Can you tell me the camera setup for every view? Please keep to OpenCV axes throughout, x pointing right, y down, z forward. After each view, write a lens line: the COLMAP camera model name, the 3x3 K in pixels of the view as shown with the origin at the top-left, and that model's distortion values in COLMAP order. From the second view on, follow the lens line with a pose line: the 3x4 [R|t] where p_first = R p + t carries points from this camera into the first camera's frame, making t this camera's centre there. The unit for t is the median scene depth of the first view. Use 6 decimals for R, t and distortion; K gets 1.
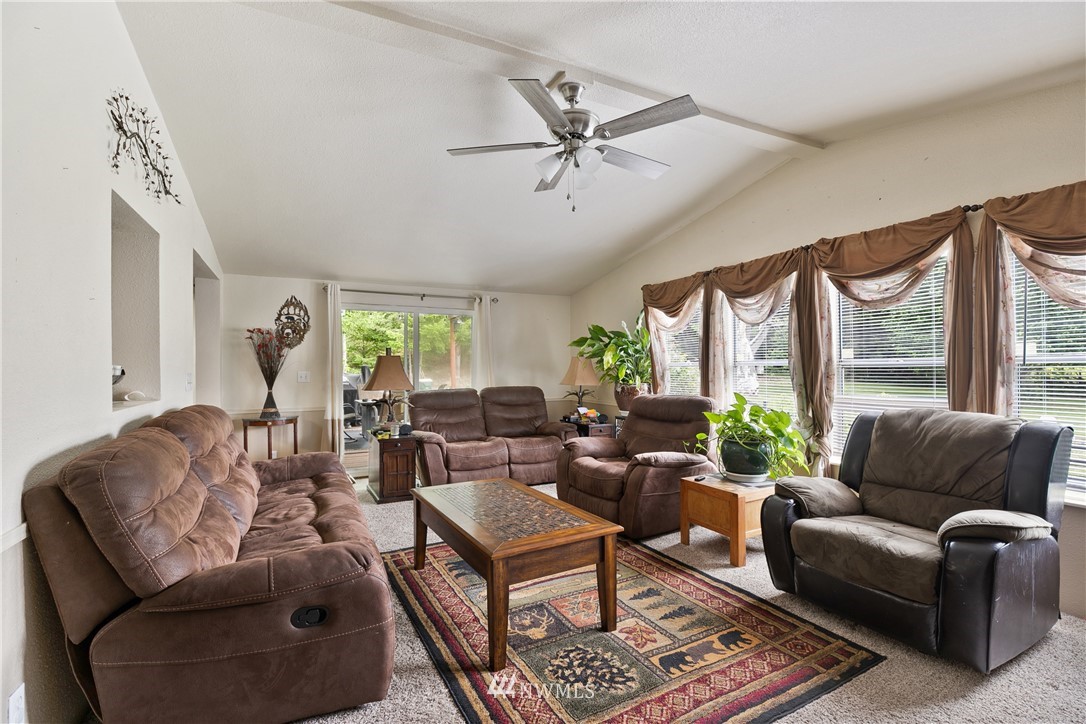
lens RADIAL K [[506.9, 0, 541.8], [0, 506.9, 363.4], [0, 0, 1]] dist [-0.024024, 0.000135]
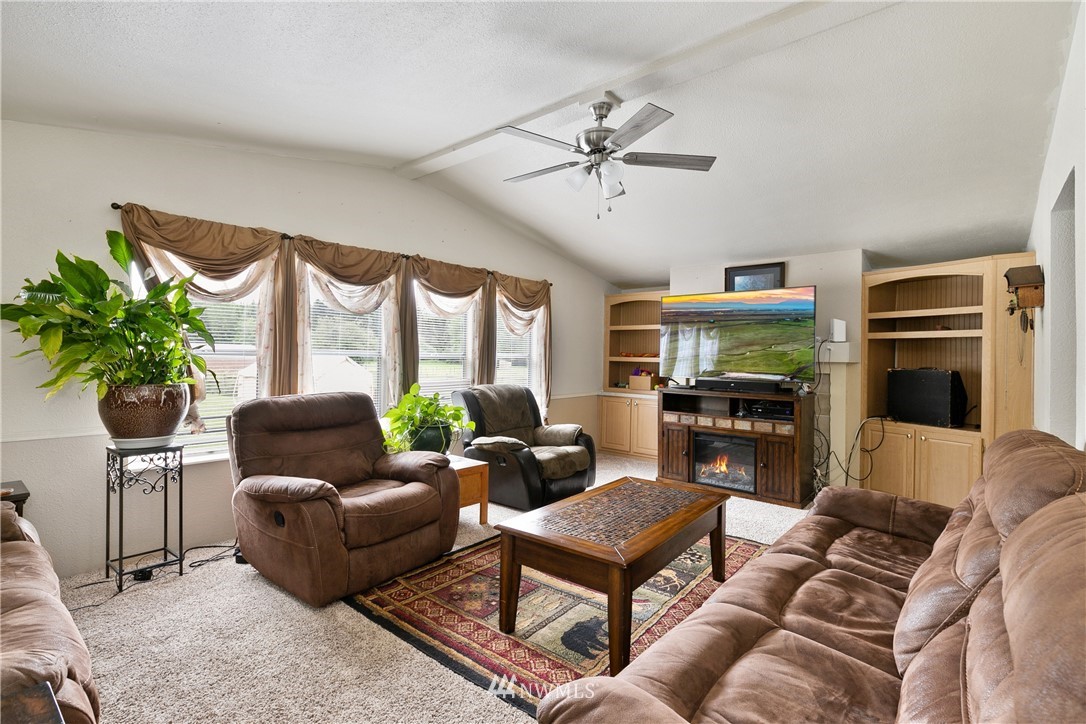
lens RADIAL K [[506.9, 0, 541.8], [0, 506.9, 363.4], [0, 0, 1]] dist [-0.024024, 0.000135]
pose [[-0.396994, -0.001945, 0.917819, -0.709929], [-0.008302, 0.999964, -0.001471, 0.018472], [-0.917784, -0.008204, -0.396996, 1.235856]]
